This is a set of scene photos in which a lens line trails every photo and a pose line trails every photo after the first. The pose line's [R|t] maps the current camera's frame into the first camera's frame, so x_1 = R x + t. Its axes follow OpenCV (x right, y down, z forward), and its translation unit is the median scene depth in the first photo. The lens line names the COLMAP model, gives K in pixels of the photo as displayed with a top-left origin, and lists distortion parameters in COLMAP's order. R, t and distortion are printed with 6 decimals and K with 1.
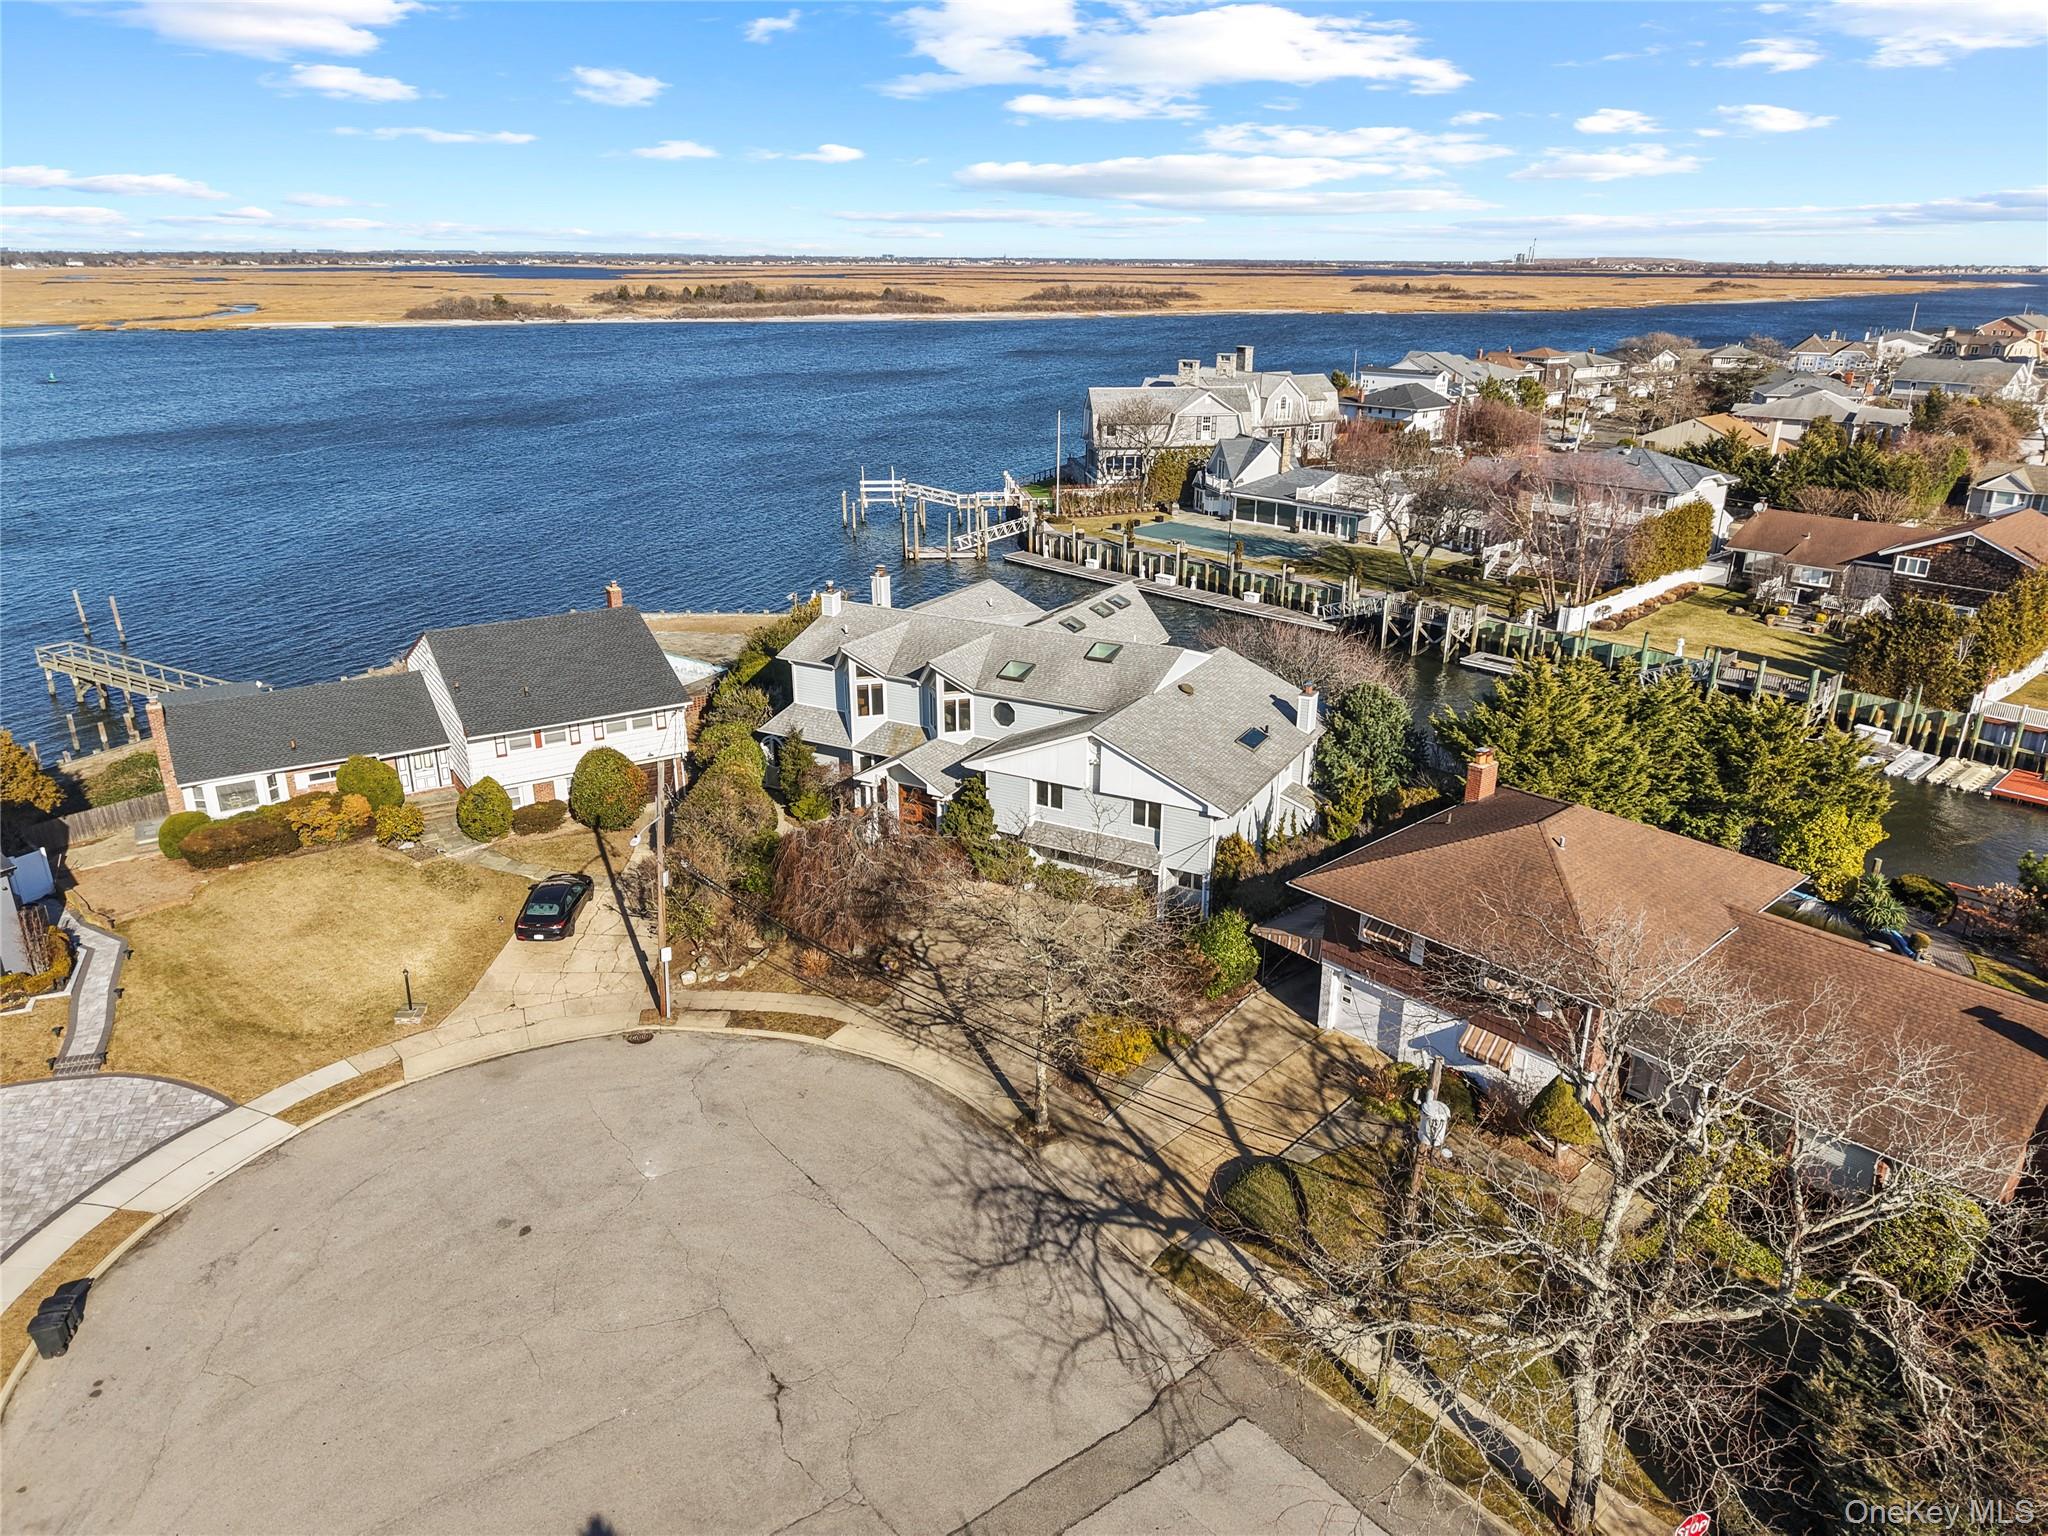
lens RADIAL K [[1372.3, 0, 1024.0], [0, 1372.3, 768.0], [0, 0, 1]] dist [0.037130, -0.052394]
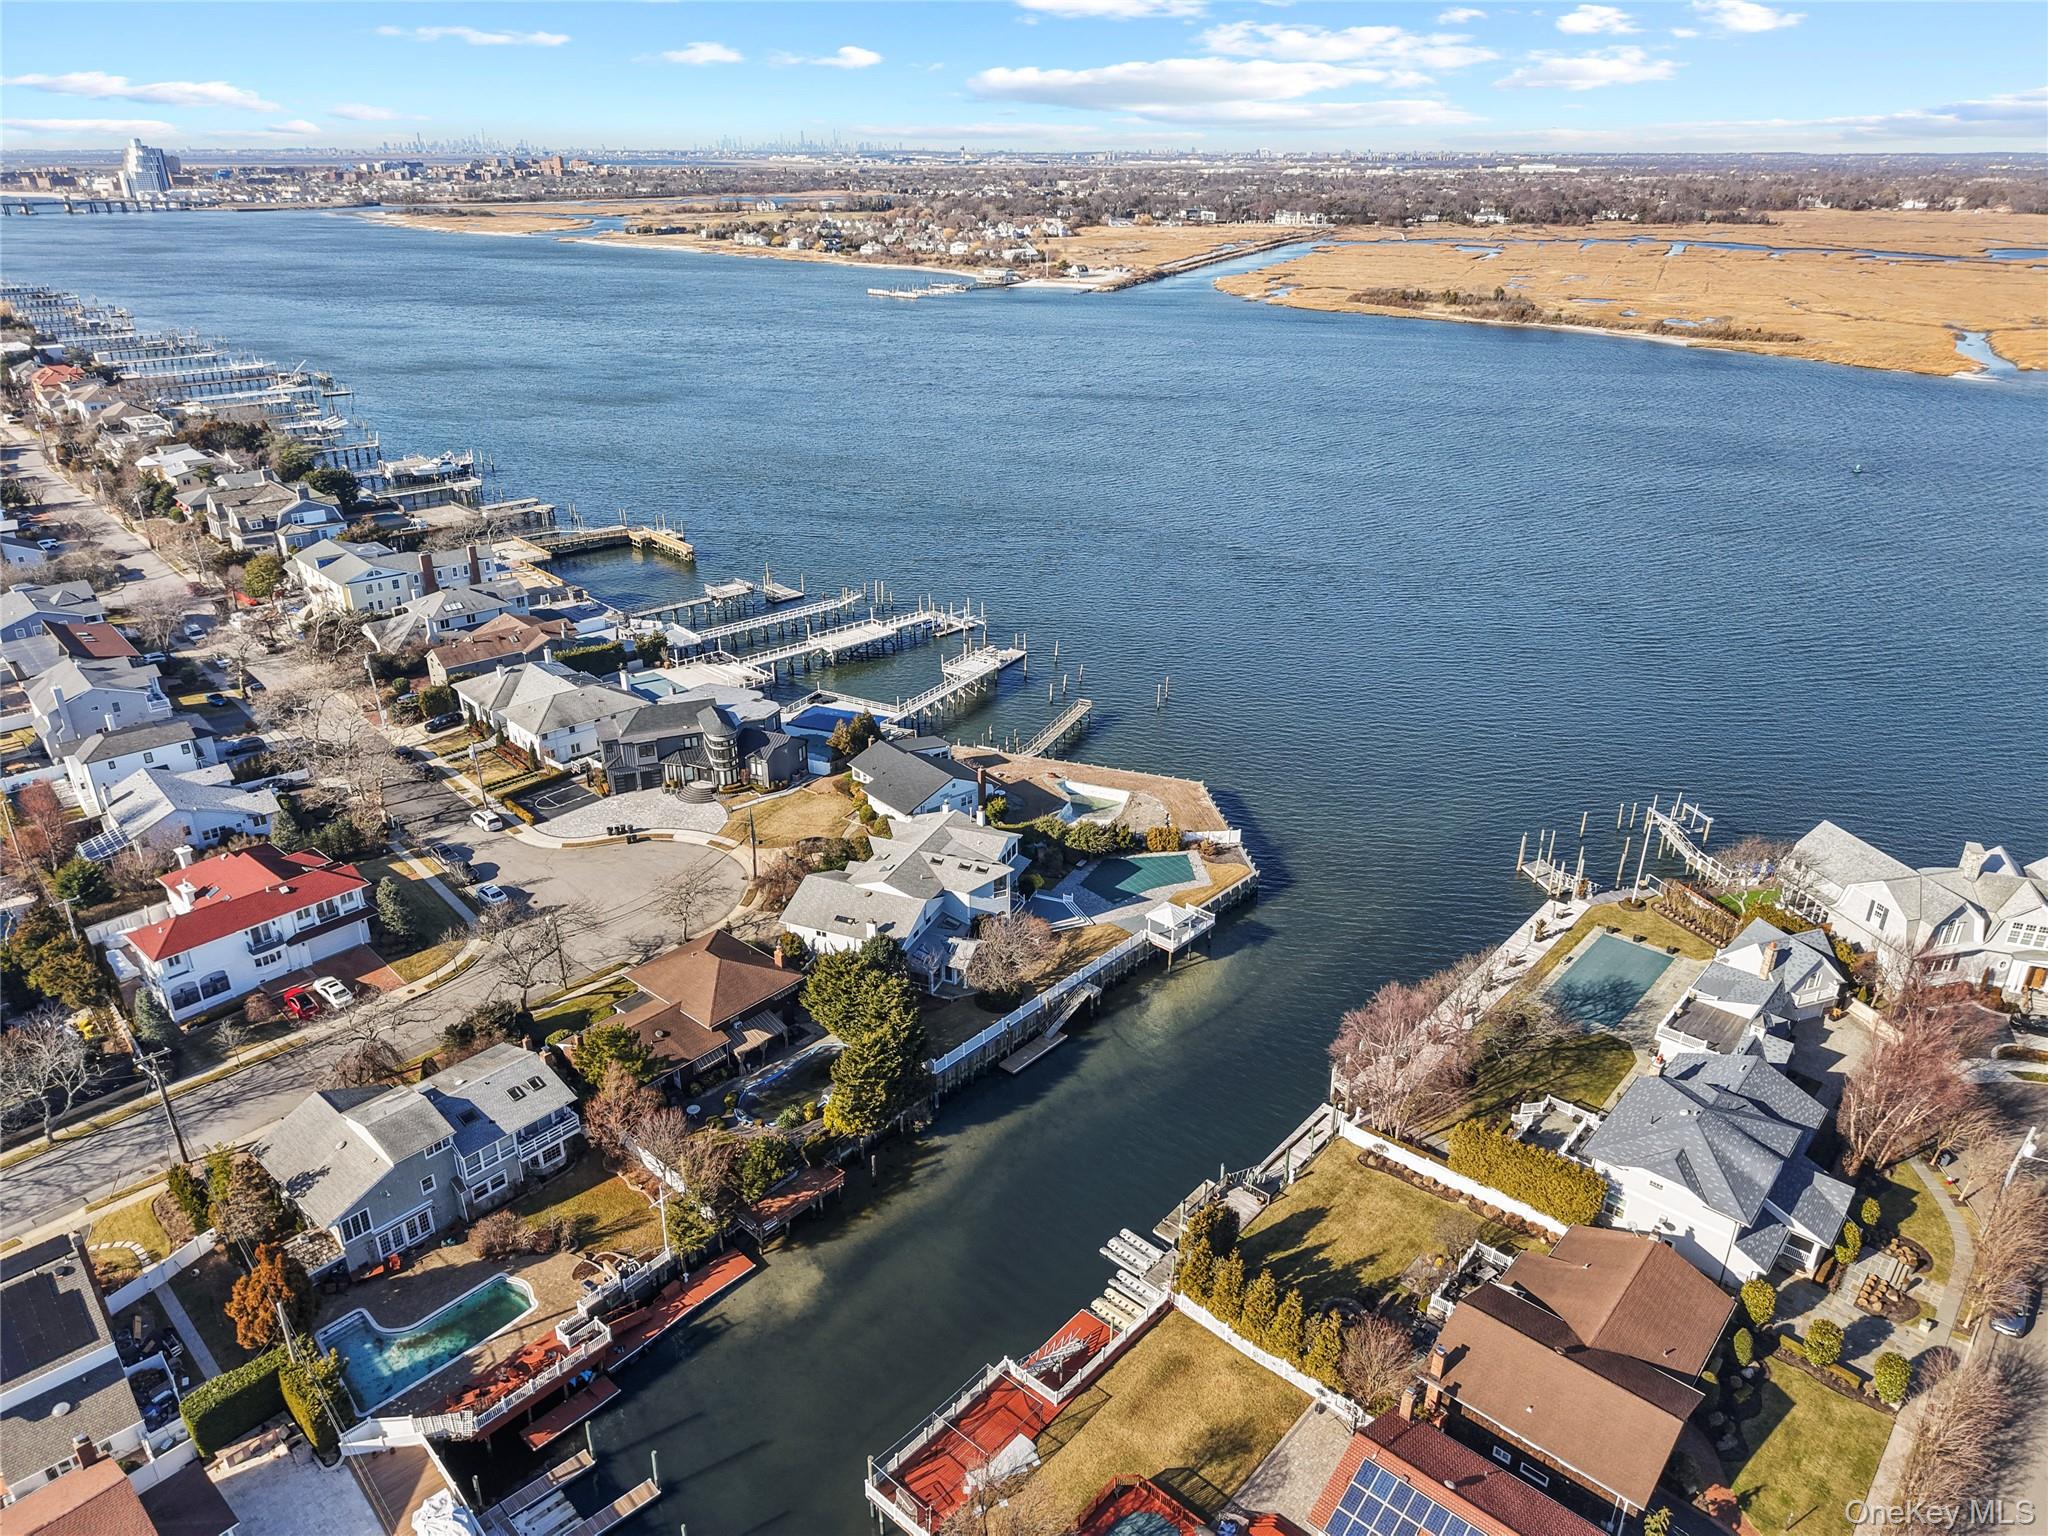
lens RADIAL K [[1372.3, 0, 1024.0], [0, 1372.3, 768.0], [0, 0, 1]] dist [0.037130, -0.052394]
pose [[0.106283, 0.406233, -0.907567, 2.082772], [-0.334946, 0.874021, 0.351993, -1.113693], [0.936224, 0.266576, 0.228960, 0.584203]]
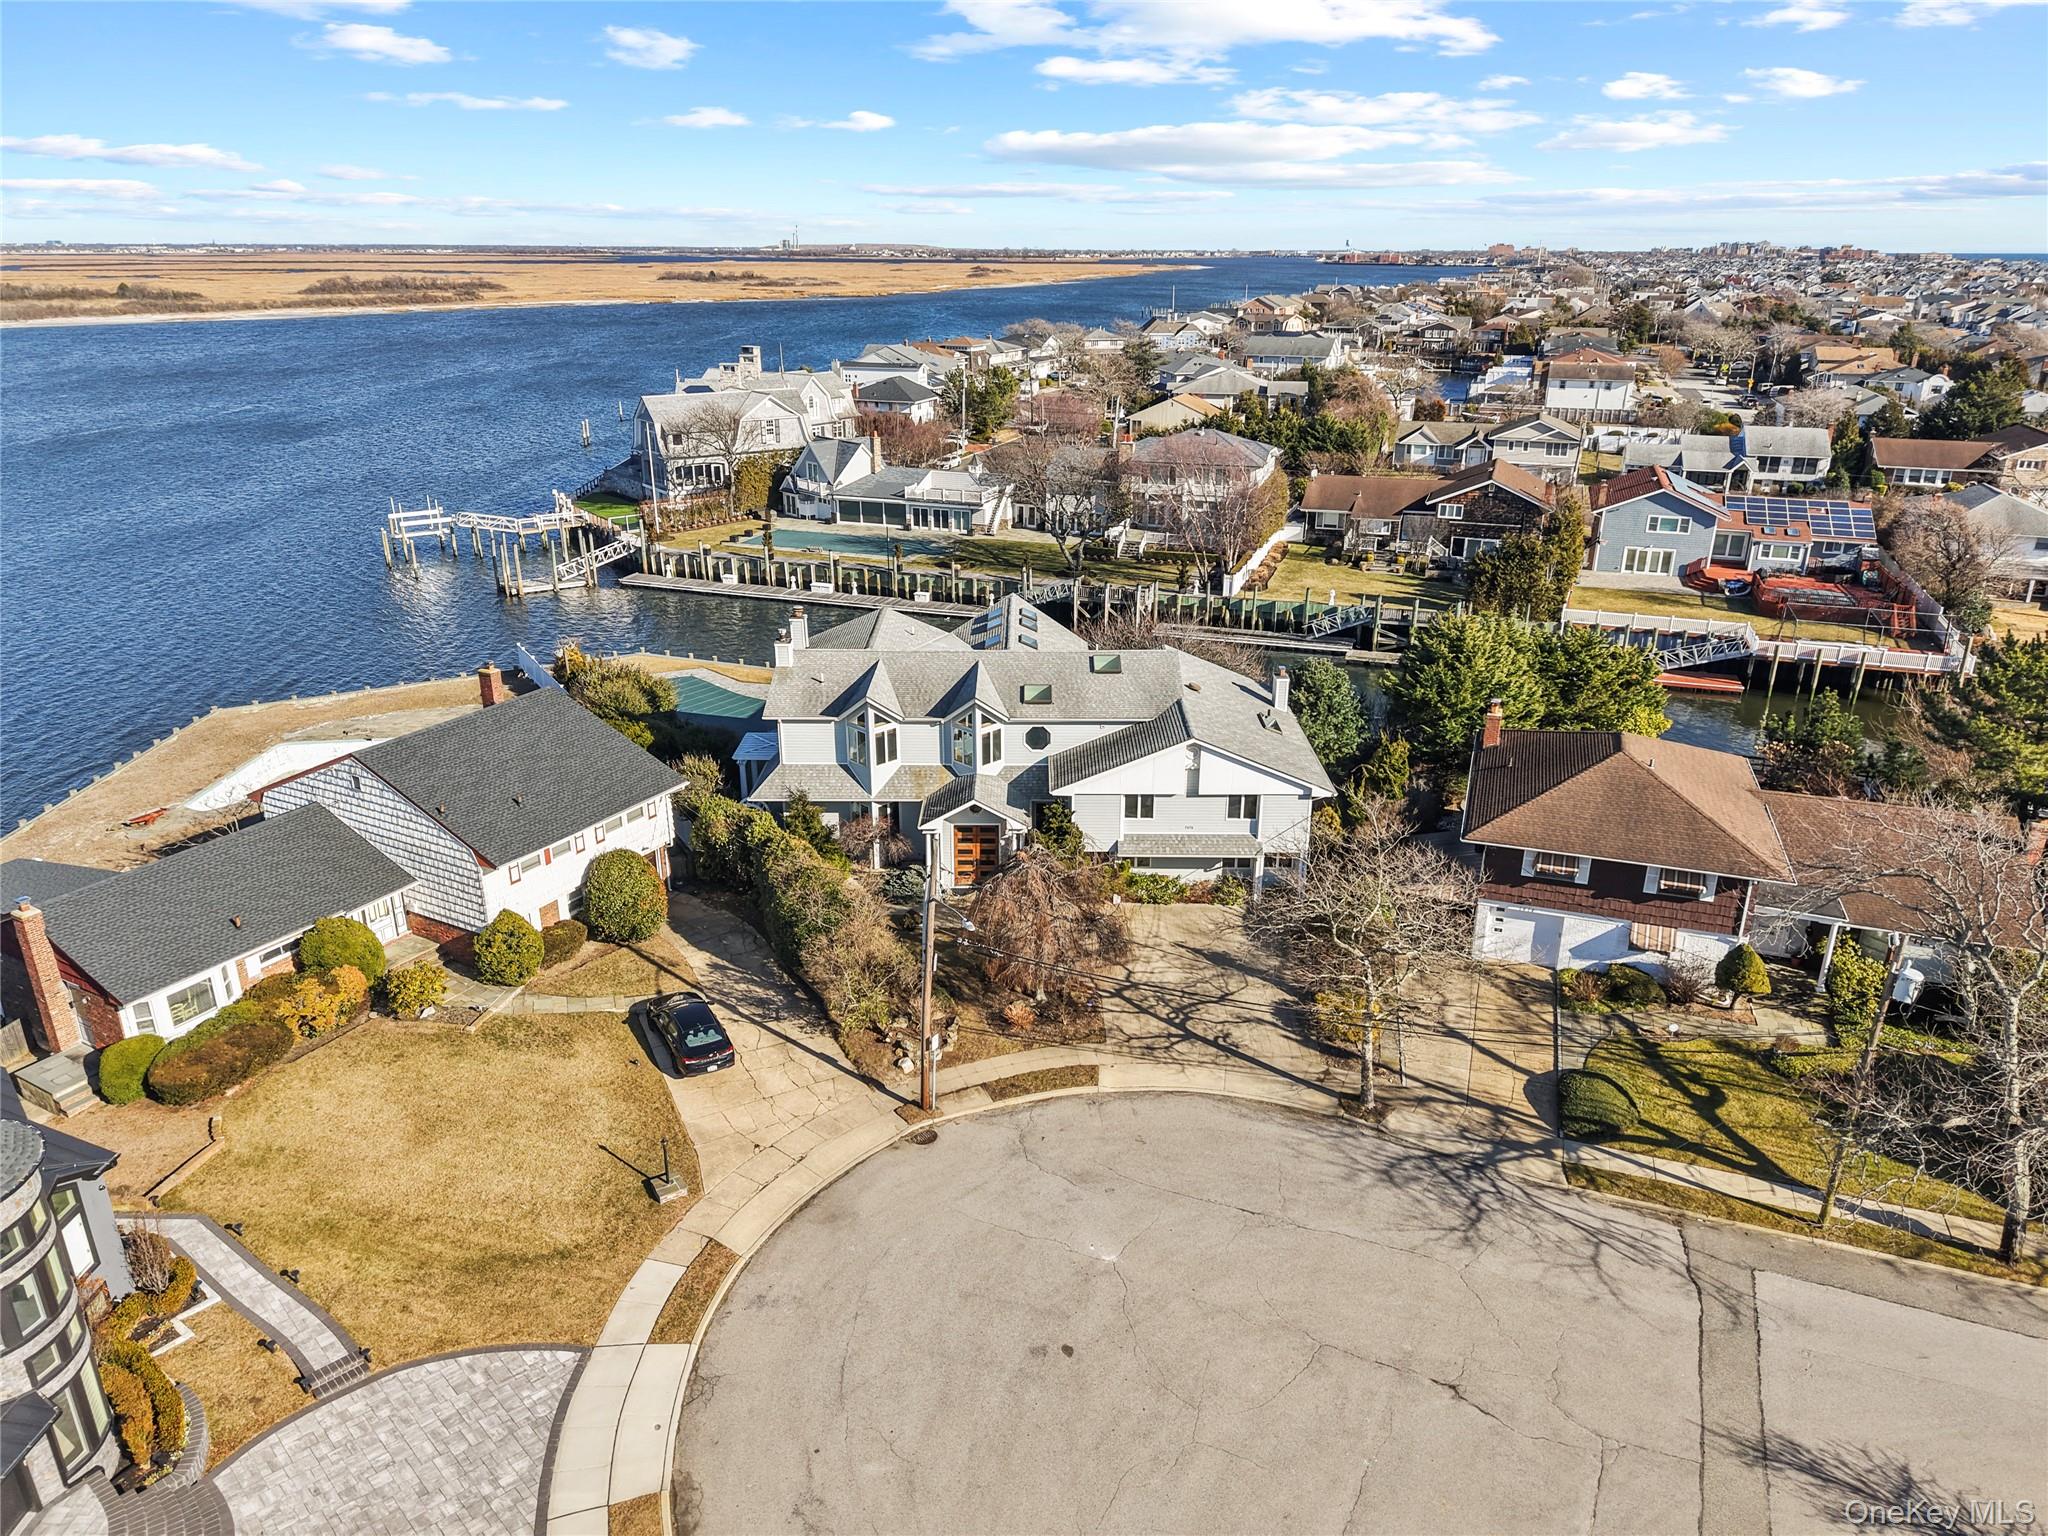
lens RADIAL K [[1372.3, 0, 1024.0], [0, 1372.3, 768.0], [0, 0, 1]] dist [0.037130, -0.052394]
pose [[0.882025, -0.168907, 0.439890, -0.437387], [0.164877, 0.985161, 0.047682, -0.062633], [-0.441416, 0.030471, 0.896785, 0.094586]]
